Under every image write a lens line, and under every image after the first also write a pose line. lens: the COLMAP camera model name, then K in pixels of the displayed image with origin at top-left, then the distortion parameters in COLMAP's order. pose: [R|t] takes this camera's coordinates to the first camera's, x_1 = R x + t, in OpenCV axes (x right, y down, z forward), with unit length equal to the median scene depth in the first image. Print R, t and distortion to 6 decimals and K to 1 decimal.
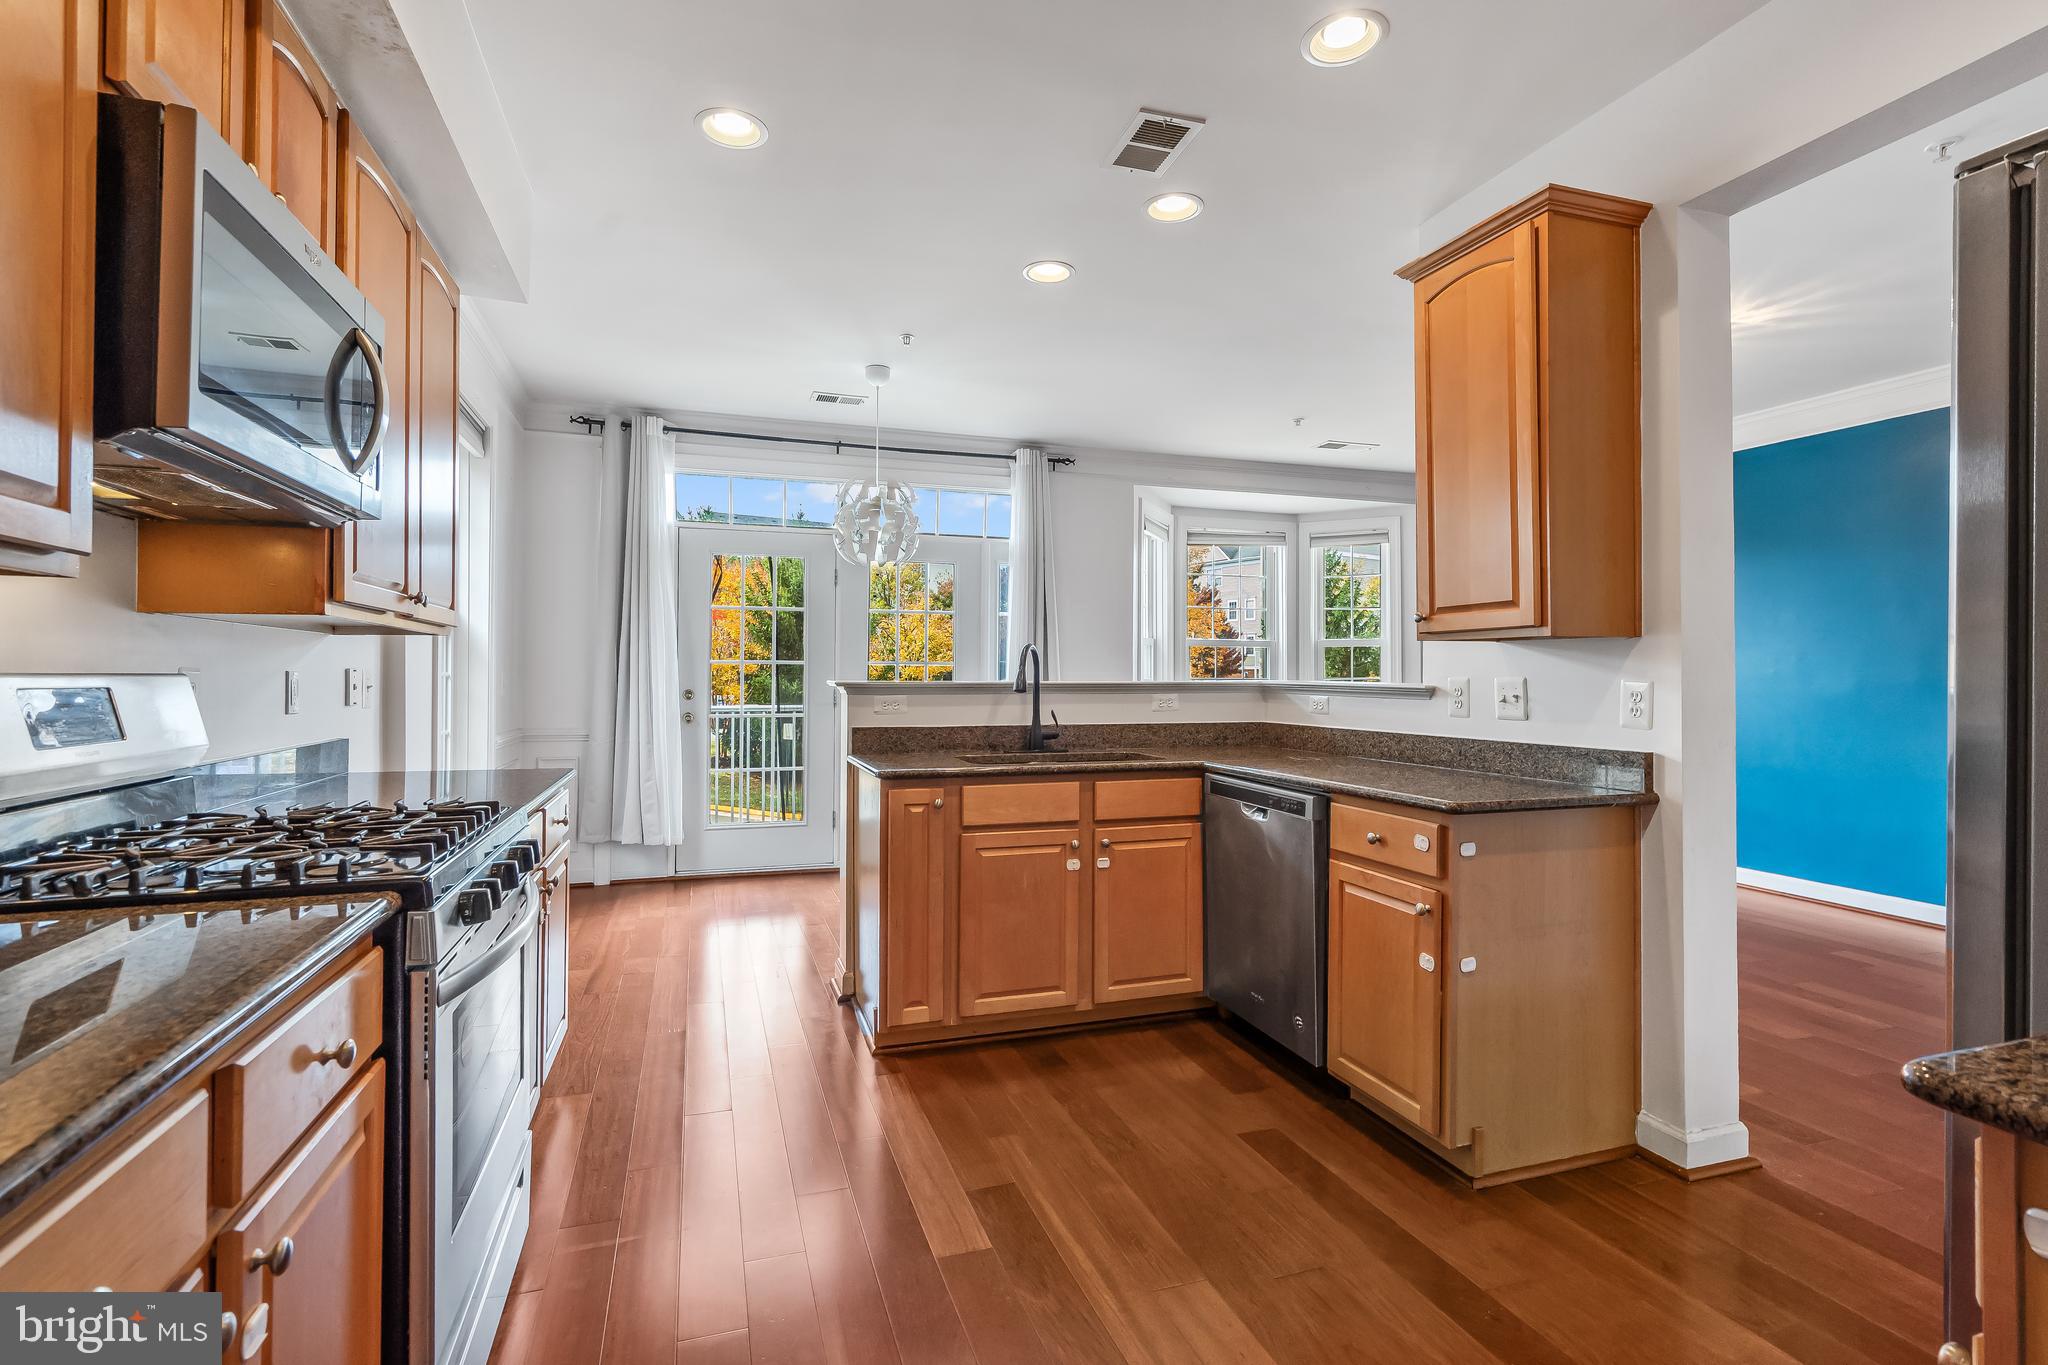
lens RADIAL K [[938.5, 0, 1021.7], [0, 938.5, 663.2], [0, 0, 1]] dist [-0.004384, 0.002087]
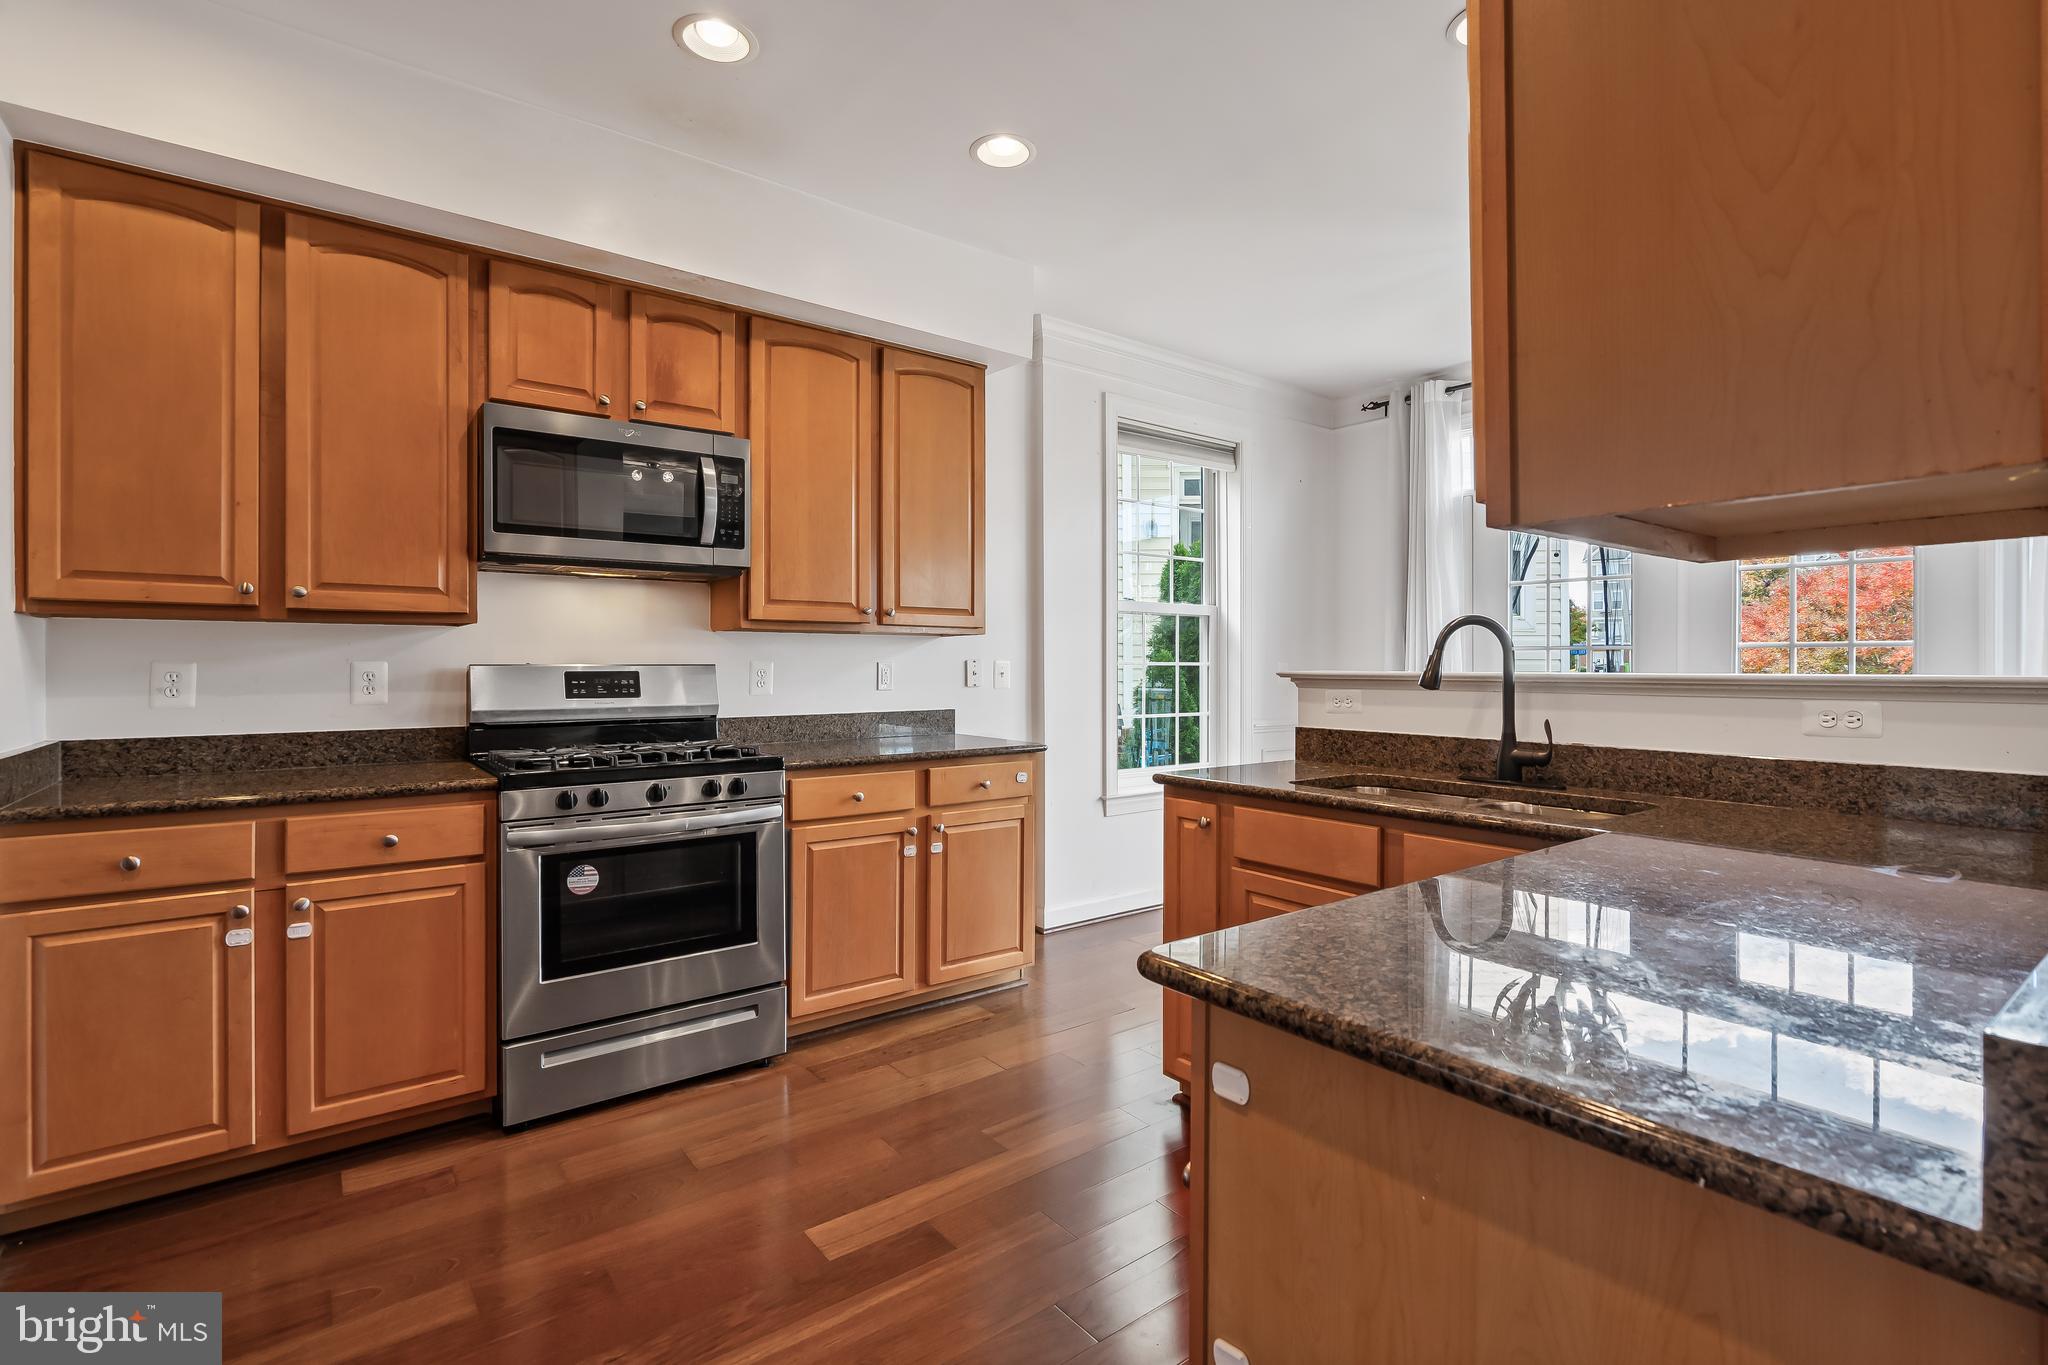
lens RADIAL K [[938.5, 0, 1005.7], [0, 938.5, 666.3], [0, 0, 1]] dist [-0.004384, 0.002087]
pose [[0.312254, -0.004060, -0.949990, 0.341299], [0.014487, 0.999895, 0.000488, 0.007117], [0.949888, -0.013915, 0.312280, 0.321020]]
